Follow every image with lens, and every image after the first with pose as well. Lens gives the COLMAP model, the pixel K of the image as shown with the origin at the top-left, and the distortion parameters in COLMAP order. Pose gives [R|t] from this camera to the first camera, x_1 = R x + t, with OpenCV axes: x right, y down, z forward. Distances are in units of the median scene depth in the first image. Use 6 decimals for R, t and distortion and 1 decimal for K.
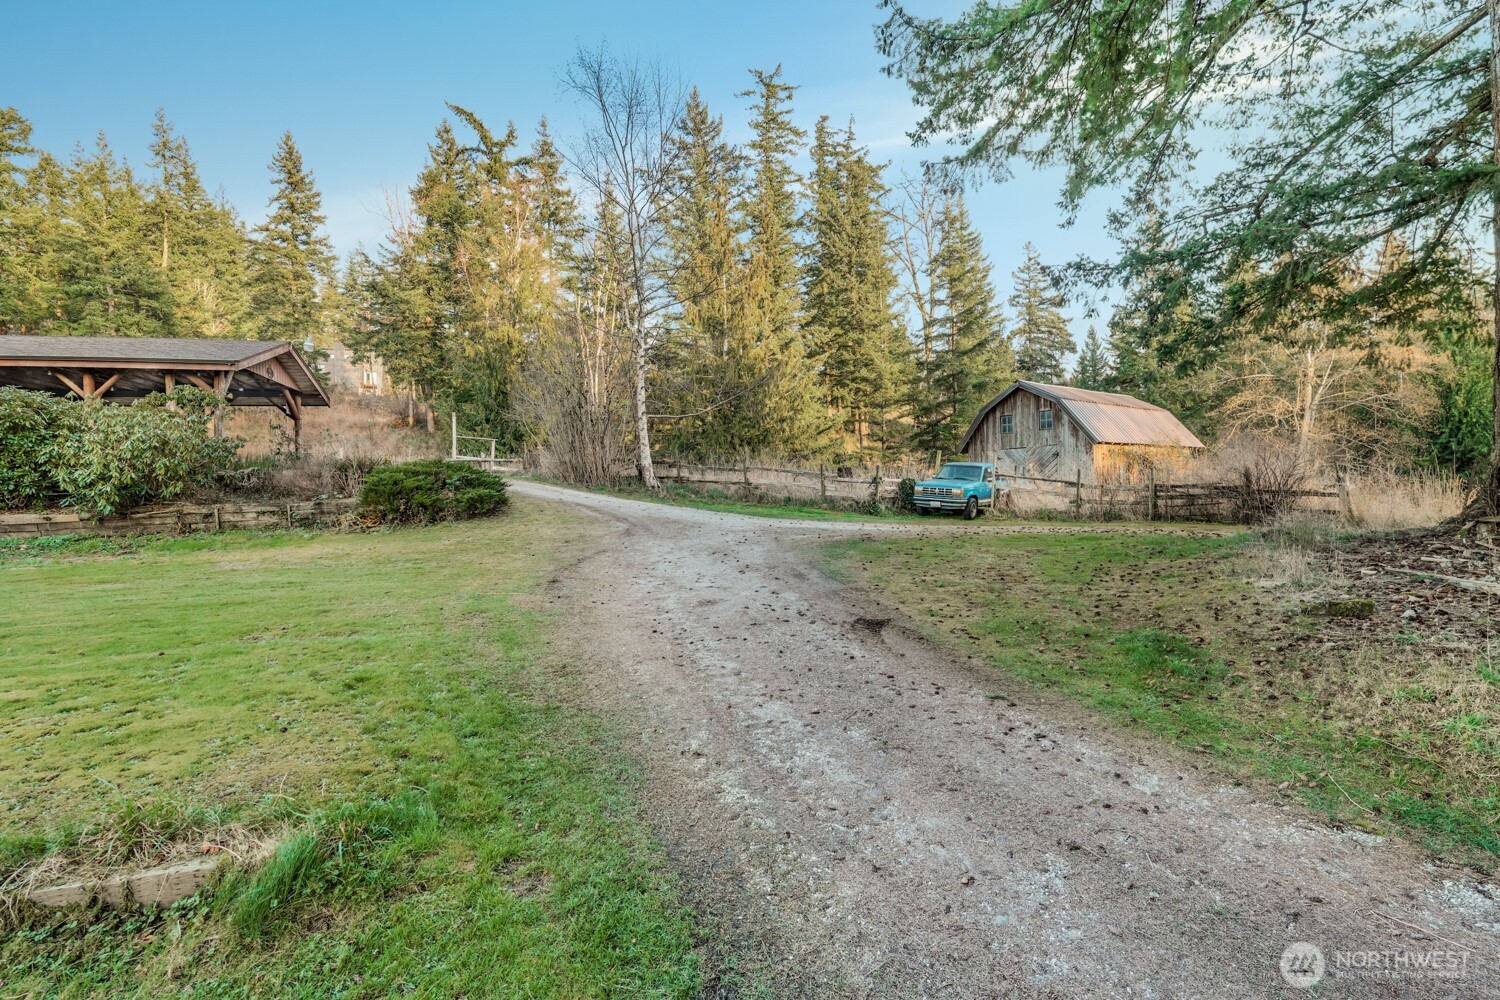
lens RADIAL K [[719.5, 0, 759.0], [0, 719.5, 487.4], [0, 0, 1]] dist [0.000685, -0.000109]
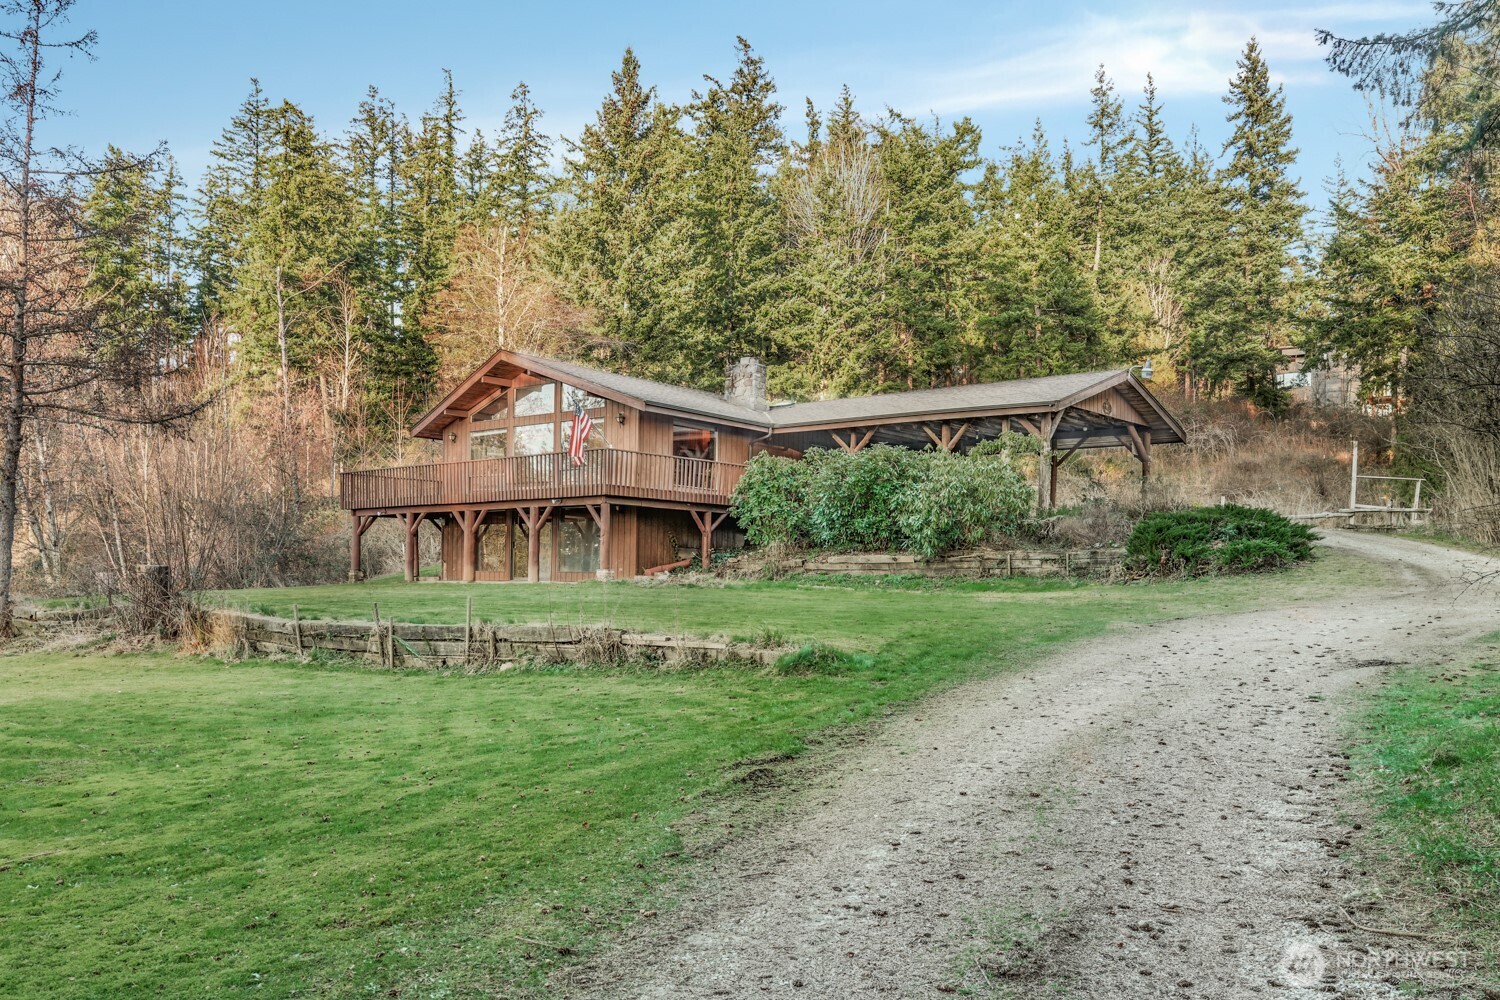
lens RADIAL K [[1243.0, 0, 749.7], [0, 1243.0, 504.0], [0, 0, 1]] dist [0.009123, 0.002570]
pose [[0.556548, -0.011441, -0.830737, 0.254620], [-0.032962, 0.998814, -0.035839, 0.017576], [0.830161, 0.047328, 0.555511, -0.137554]]
